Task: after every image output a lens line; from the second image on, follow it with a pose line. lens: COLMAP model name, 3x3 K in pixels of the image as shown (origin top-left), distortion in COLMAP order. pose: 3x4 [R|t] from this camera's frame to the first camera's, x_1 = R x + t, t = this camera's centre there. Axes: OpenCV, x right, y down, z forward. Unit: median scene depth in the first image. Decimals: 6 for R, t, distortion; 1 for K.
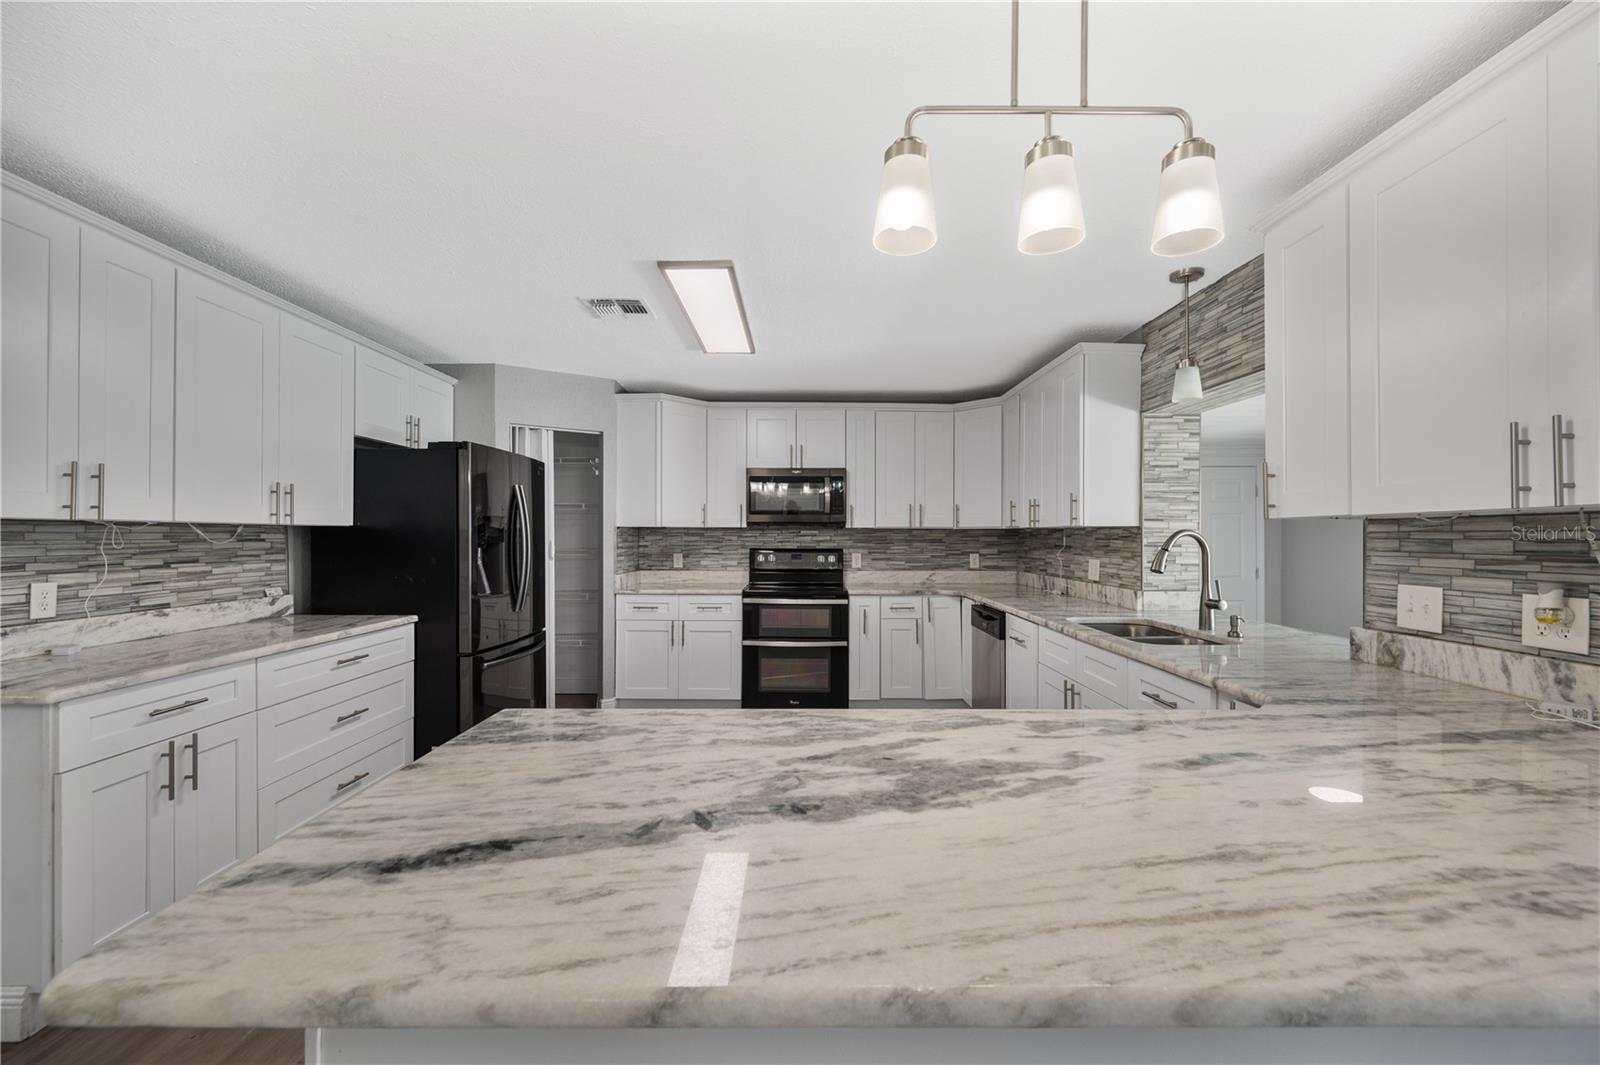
lens RADIAL K [[644.6, 0, 789.3], [0, 644.6, 540.0], [0, 0, 1]] dist [0.000949, -0.000321]
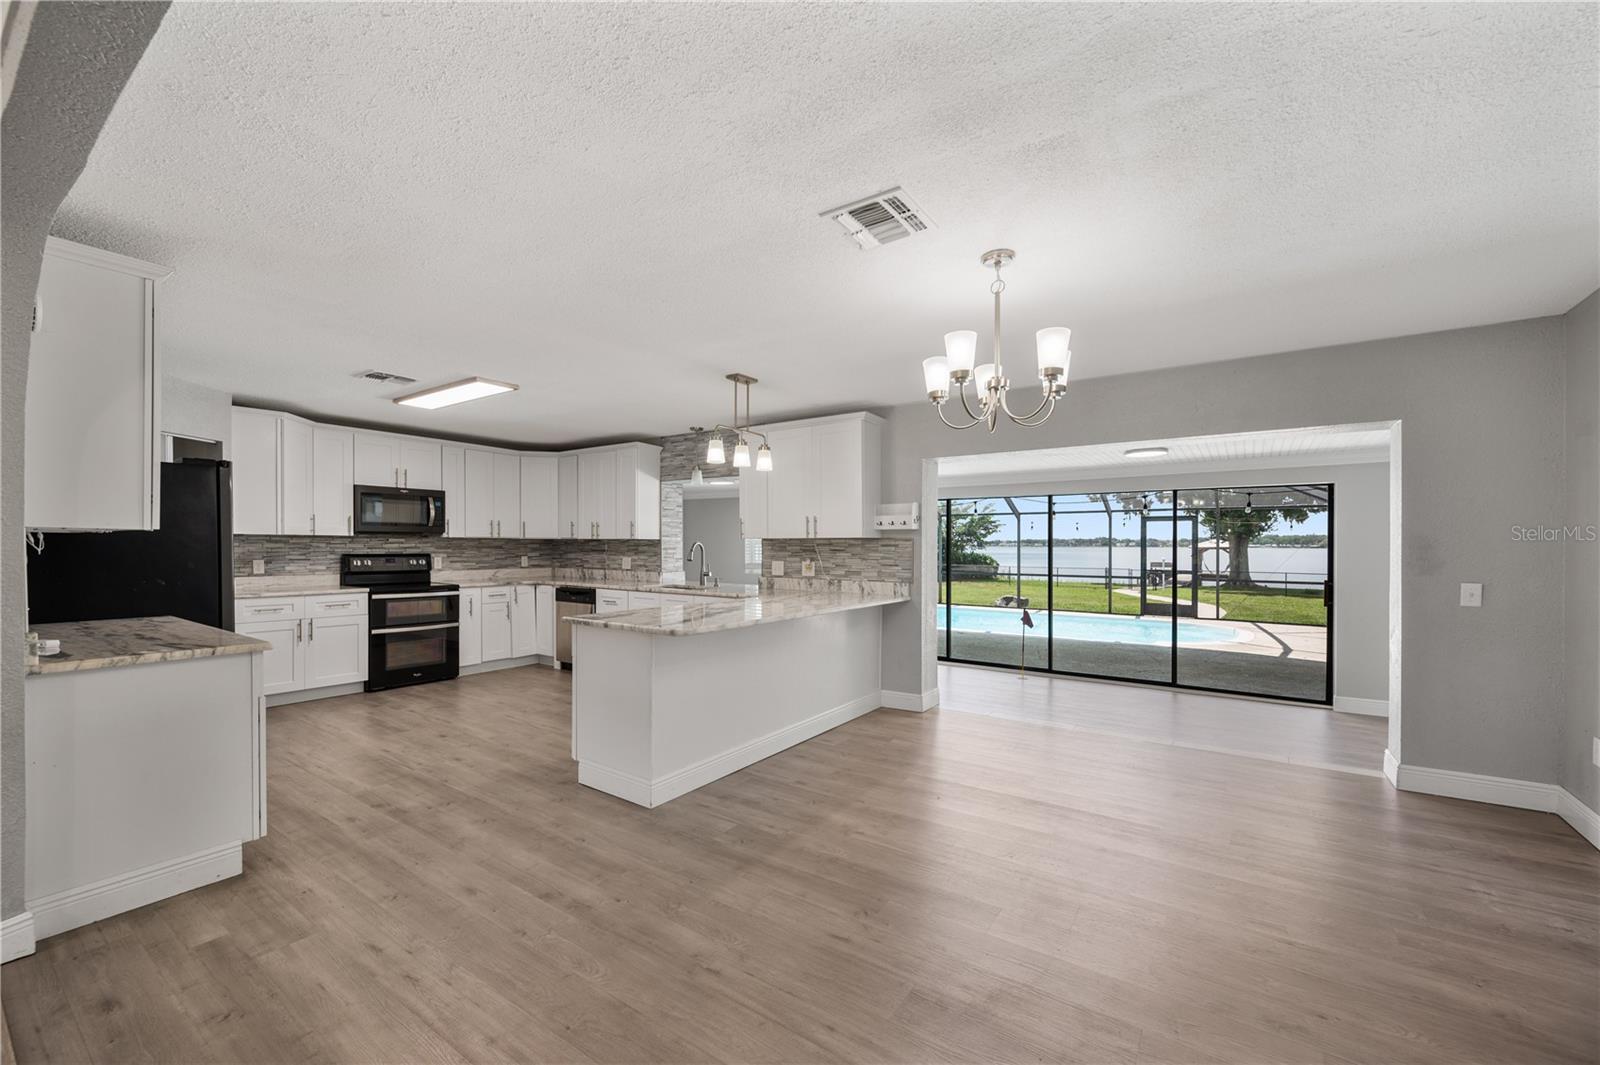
lens RADIAL K [[644.6, 0, 799.1], [0, 644.6, 546.1], [0, 0, 1]] dist [0.000949, -0.000321]
pose [[0.574228, -0.000033, 0.818695, -0.813209], [0.000827, 1.000000, -0.000540, 0.000517], [-0.818695, 0.000987, 0.574228, -0.467368]]
